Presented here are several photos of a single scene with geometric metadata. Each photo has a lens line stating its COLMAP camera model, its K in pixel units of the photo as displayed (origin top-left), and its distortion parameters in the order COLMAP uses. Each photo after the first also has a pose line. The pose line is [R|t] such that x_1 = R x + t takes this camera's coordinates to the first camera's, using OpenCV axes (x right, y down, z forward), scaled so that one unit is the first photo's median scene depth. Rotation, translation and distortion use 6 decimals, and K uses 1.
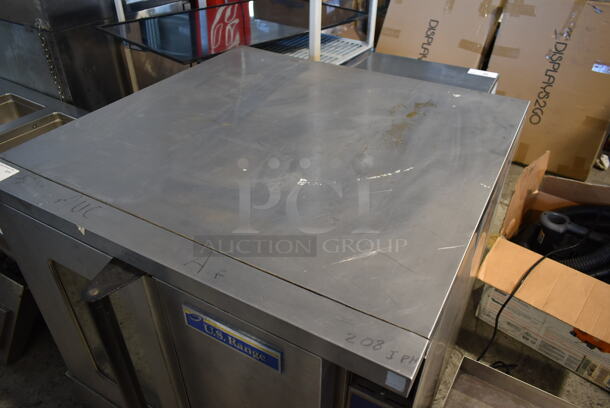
lens RADIAL K [[464.1, 0, 308.1], [0, 464.1, 205.5], [0, 0, 1]] dist [-0.013398, 0.007135]
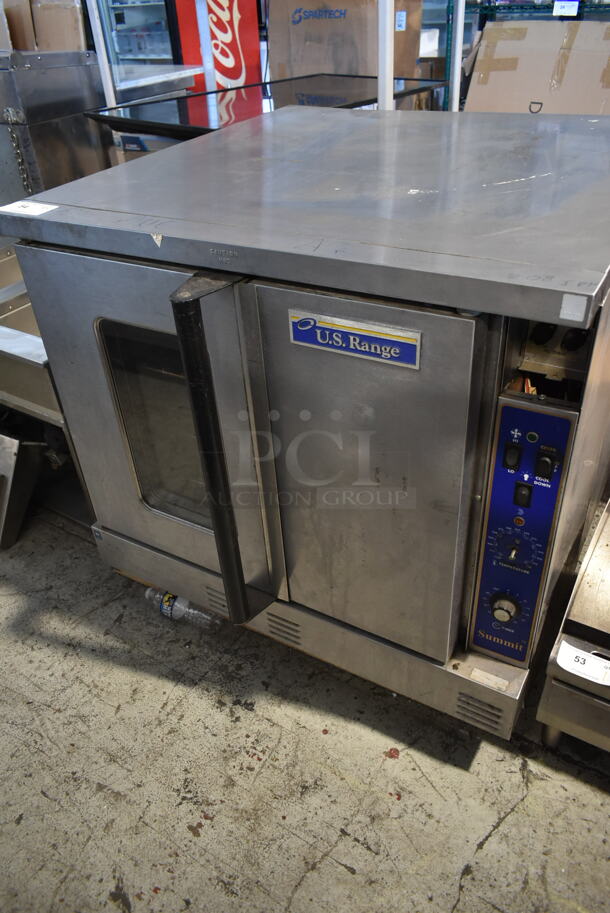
lens RADIAL K [[694.6, 0, 305.0], [0, 694.6, 456.5], [0, 0, 1]] dist [-0.013398, 0.007135]
pose [[0.997550, -0.049115, -0.049808, -0.096088], [0.048748, 0.998774, -0.008556, 0.240743], [0.050167, 0.006107, 0.998722, -0.113477]]
